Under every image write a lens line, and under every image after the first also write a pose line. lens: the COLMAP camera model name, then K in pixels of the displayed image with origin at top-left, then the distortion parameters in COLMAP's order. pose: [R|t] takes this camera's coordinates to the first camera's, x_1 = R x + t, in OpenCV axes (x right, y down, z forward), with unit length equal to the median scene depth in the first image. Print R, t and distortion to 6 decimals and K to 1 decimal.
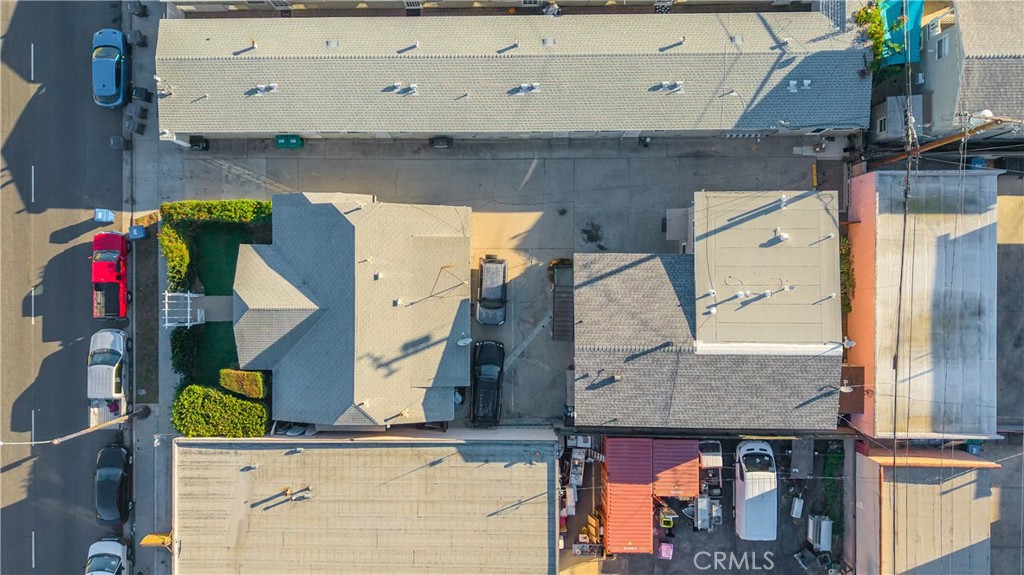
lens RADIAL K [[814.9, 0, 493.3], [0, 814.9, 296.7], [0, 0, 1]] dist [0.001298, -0.007511]
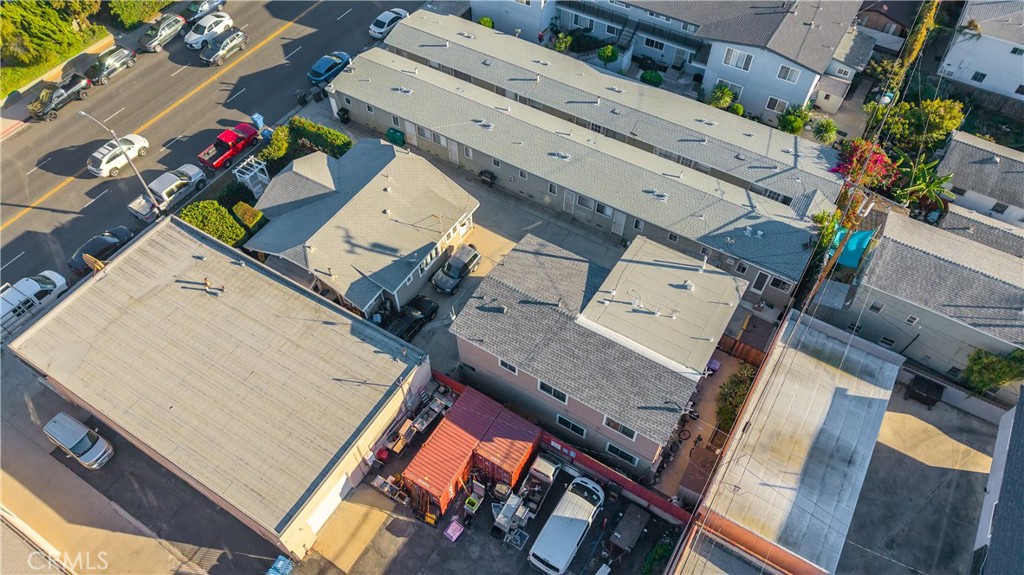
lens RADIAL K [[698.3, 0, 512.0], [0, 698.3, 287.5], [0, 0, 1]] dist [0.001380, -0.002015]
pose [[0.852334, 0.437822, -0.286076, 0.394134], [-0.521789, 0.674695, -0.522037, 0.532751], [-0.035545, 0.594221, 0.803516, 0.202793]]
